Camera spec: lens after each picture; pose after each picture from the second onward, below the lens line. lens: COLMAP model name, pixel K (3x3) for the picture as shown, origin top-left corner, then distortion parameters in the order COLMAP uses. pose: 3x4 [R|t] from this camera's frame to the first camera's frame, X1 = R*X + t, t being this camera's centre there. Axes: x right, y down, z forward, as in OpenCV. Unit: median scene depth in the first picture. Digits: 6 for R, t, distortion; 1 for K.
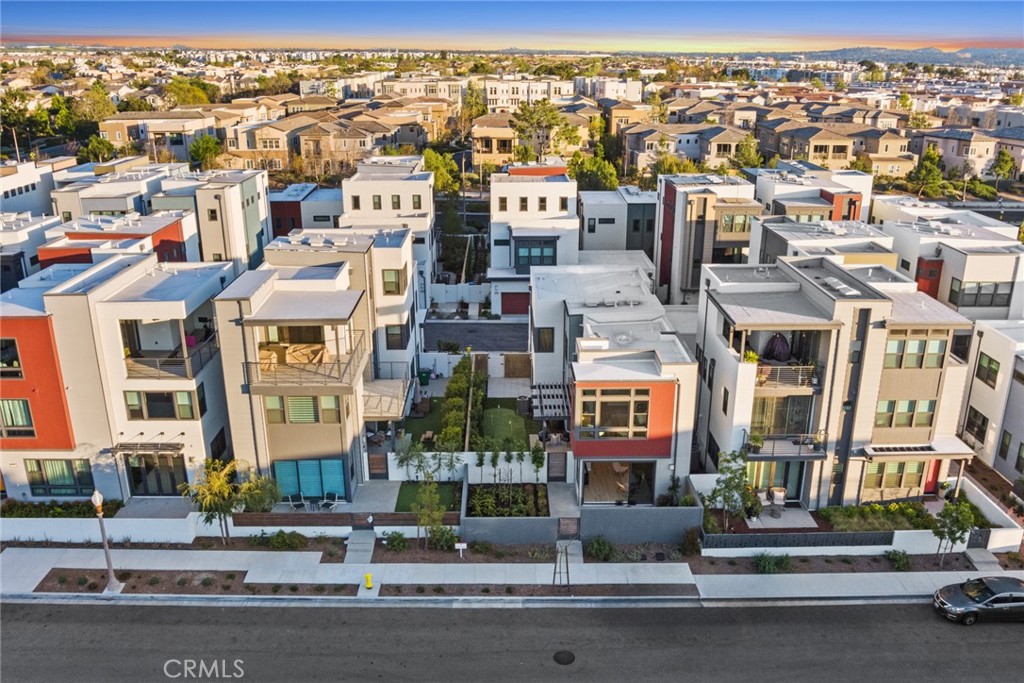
lens RADIAL K [[791.7, 0, 509.8], [0, 791.7, 380.5], [0, 0, 1]] dist [-0.068616, 0.002845]
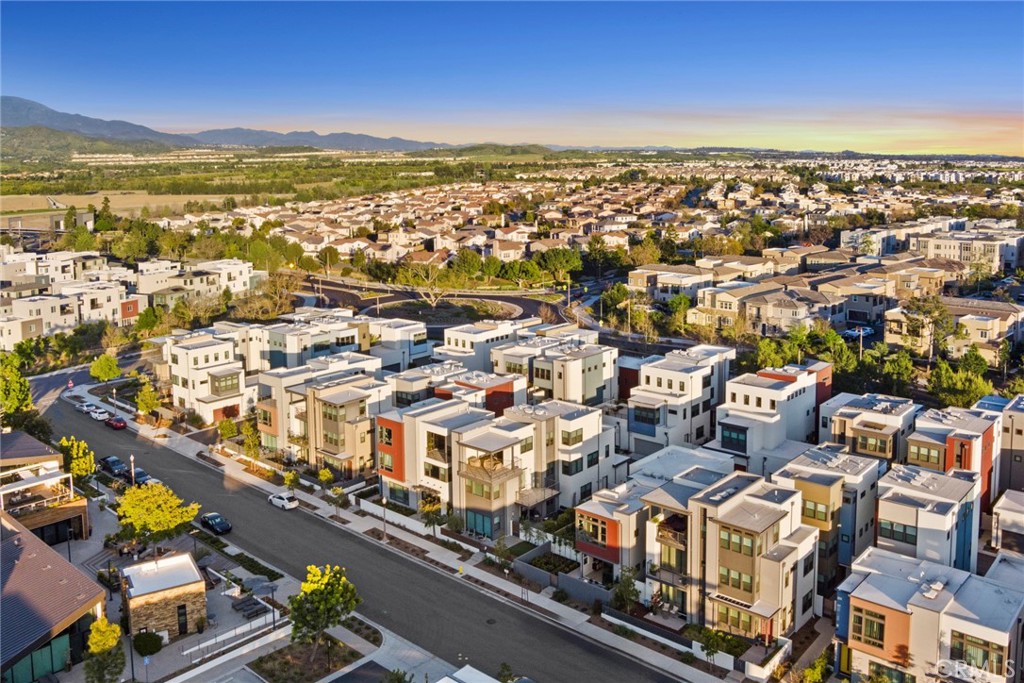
lens RADIAL K [[832.2, 0, 541.1], [0, 832.2, 341.0], [0, 0, 1]] dist [-0.063033, 0.002072]
pose [[0.749088, 0.125004, -0.650569, 1.245809], [-0.240749, 0.966261, -0.091543, -0.181323], [0.617176, 0.225198, 0.753909, -0.661277]]
